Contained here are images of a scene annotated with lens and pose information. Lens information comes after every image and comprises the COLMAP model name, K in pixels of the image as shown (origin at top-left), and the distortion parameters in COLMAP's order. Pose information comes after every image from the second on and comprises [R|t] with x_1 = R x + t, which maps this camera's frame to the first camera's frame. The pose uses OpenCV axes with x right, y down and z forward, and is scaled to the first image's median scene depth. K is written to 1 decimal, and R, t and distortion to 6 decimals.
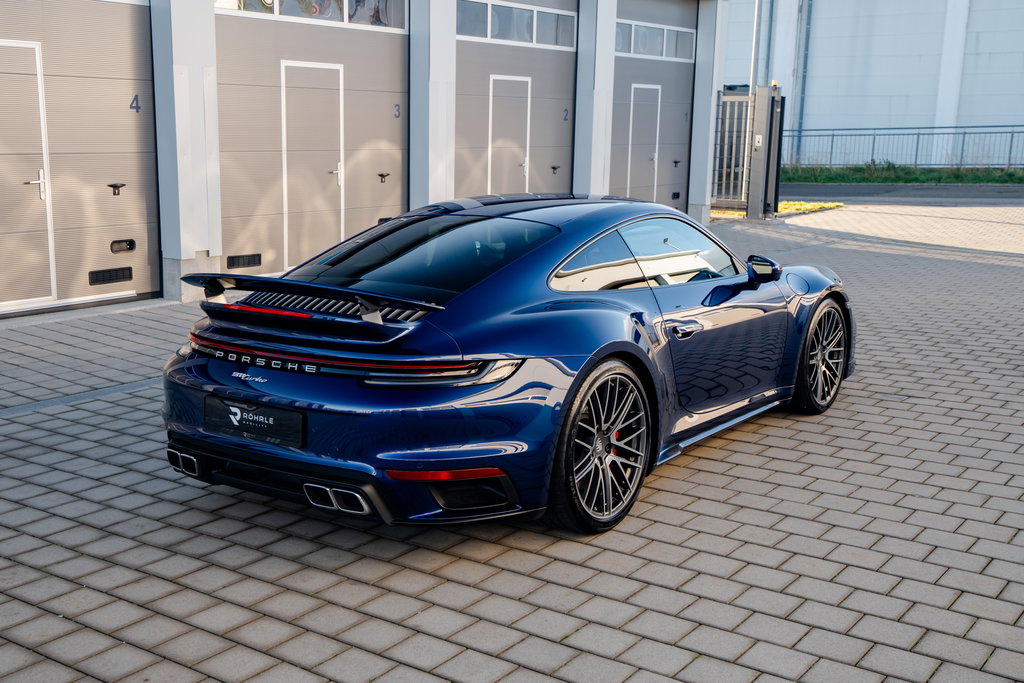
lens RADIAL K [[1147.4, 0, 512.0], [0, 1147.4, 341.5], [0, 0, 1]] dist [-0.012311, -0.026750]
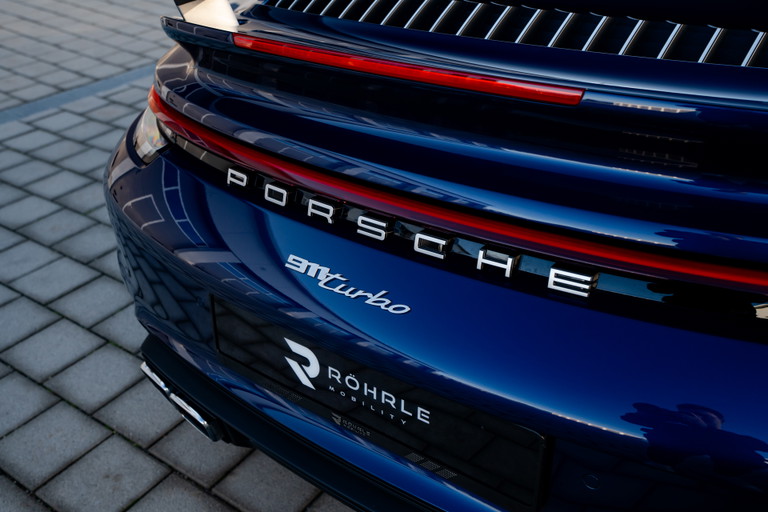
lens RADIAL K [[753.5, 0, 384.0], [0, 753.5, 256.0], [0, 0, 1]] dist [0.008781, 0.013373]
pose [[0.998718, -0.029169, -0.041377, -0.144210], [0.042149, 0.931824, 0.360454, -0.035393], [0.028043, -0.361736, 0.931859, 0.556955]]
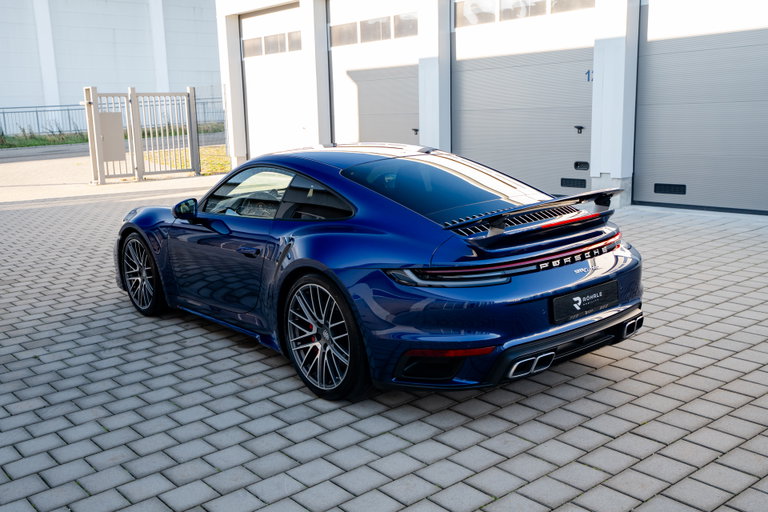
lens RADIAL K [[784.2, 0, 384.4], [0, 784.2, 241.2], [0, 0, 1]] dist [0.077038, 0.005559]
pose [[0.261529, -0.184250, 0.947446, -0.806603], [0.212933, 0.968439, 0.129556, -0.119308], [-0.941415, 0.167860, 0.292507, 0.653491]]
